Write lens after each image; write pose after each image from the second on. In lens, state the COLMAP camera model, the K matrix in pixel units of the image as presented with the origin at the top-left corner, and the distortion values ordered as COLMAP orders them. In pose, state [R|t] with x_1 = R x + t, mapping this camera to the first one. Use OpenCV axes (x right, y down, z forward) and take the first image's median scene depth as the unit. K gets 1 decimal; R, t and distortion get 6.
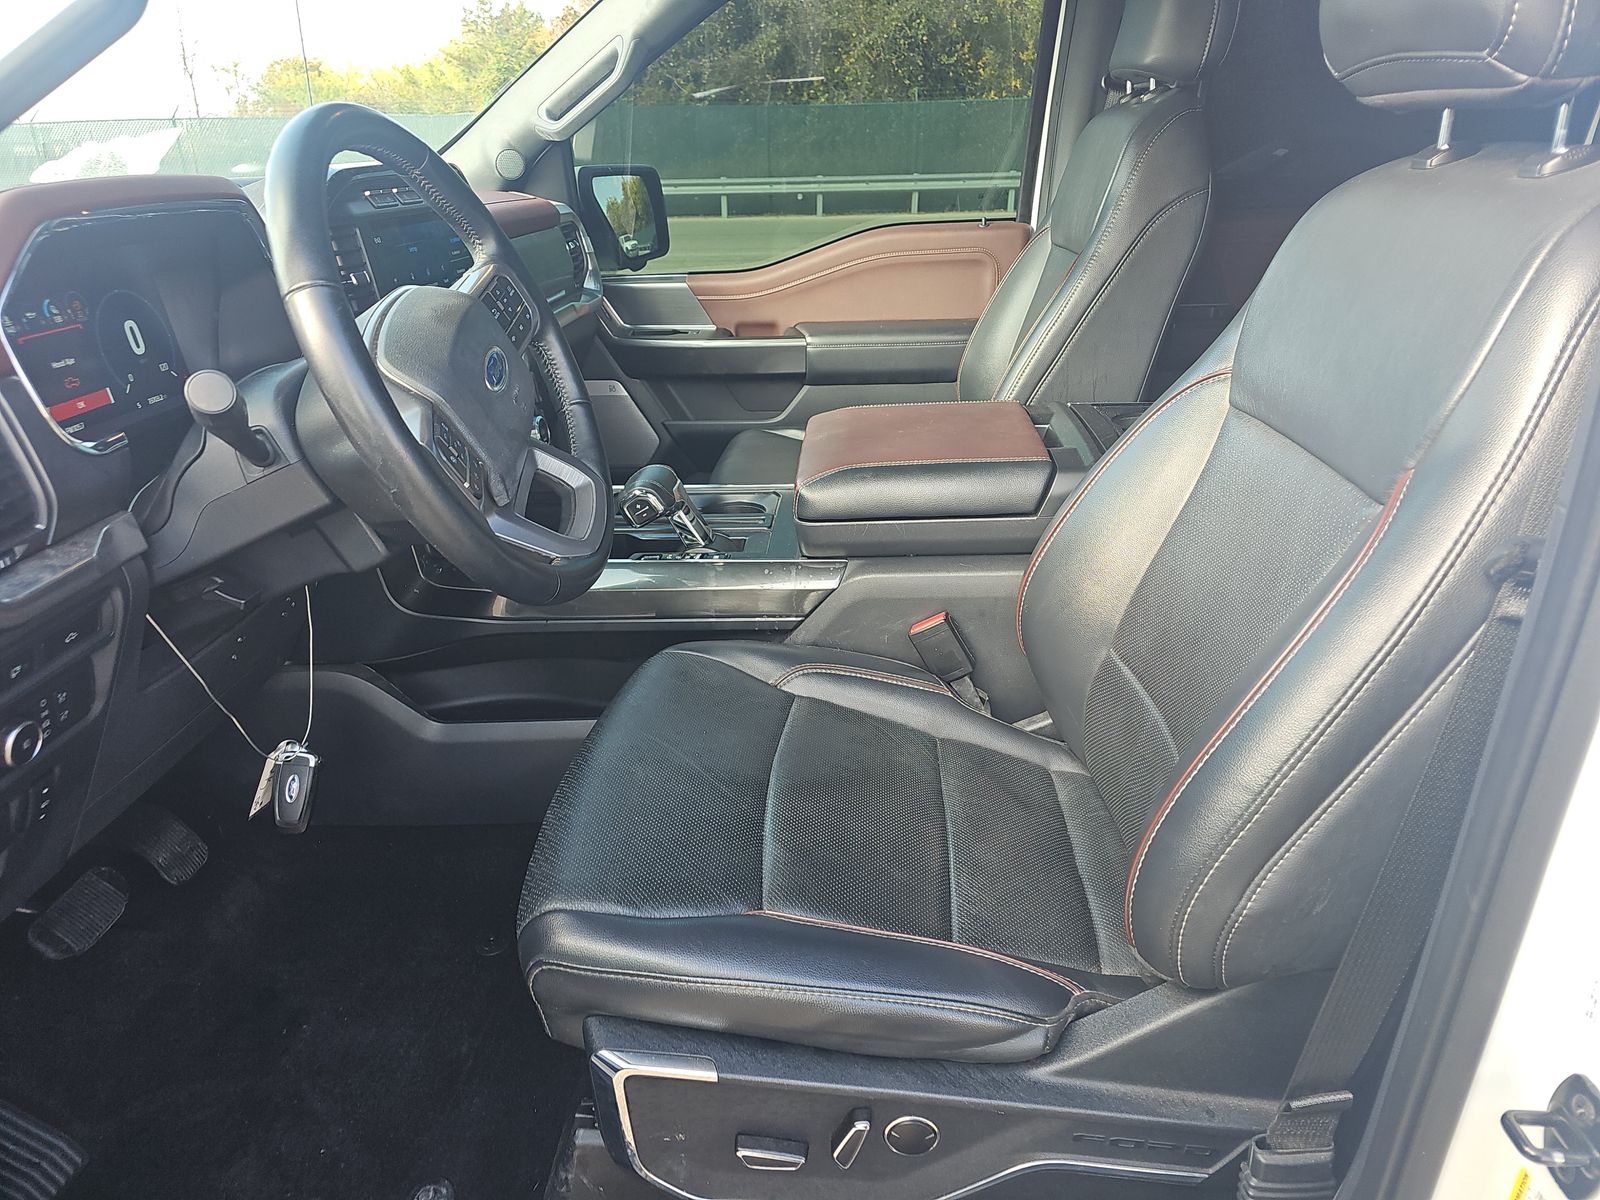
lens RADIAL K [[1034.3, 0, 800.0], [0, 1034.3, 600.0], [0, 0, 1]] dist [0.029952, -0.002578]
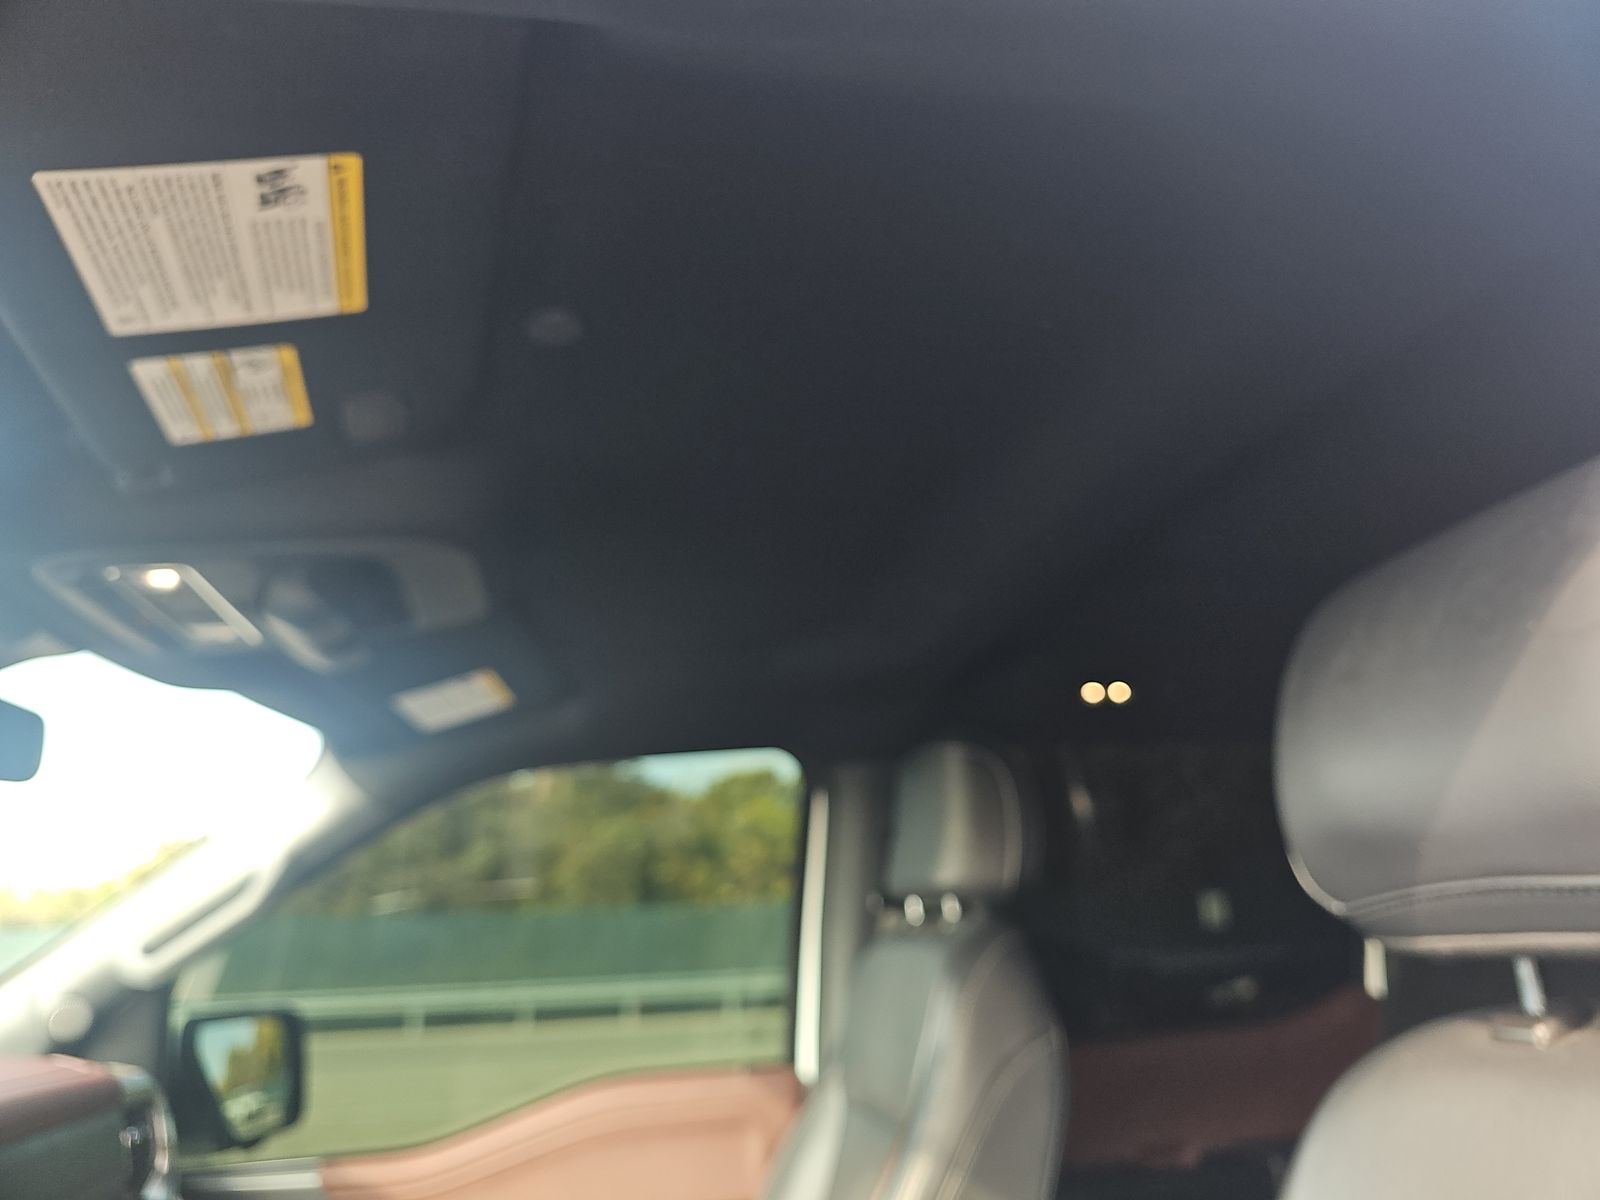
lens RADIAL K [[1034.3, 0, 800.0], [0, 1034.3, 600.0], [0, 0, 1]] dist [0.029952, -0.002578]
pose [[0.965862, 0.058475, 0.252373, 0.002561], [0.124868, 0.748472, -0.651304, -0.102852], [-0.226979, 0.660583, 0.715619, 0.187489]]
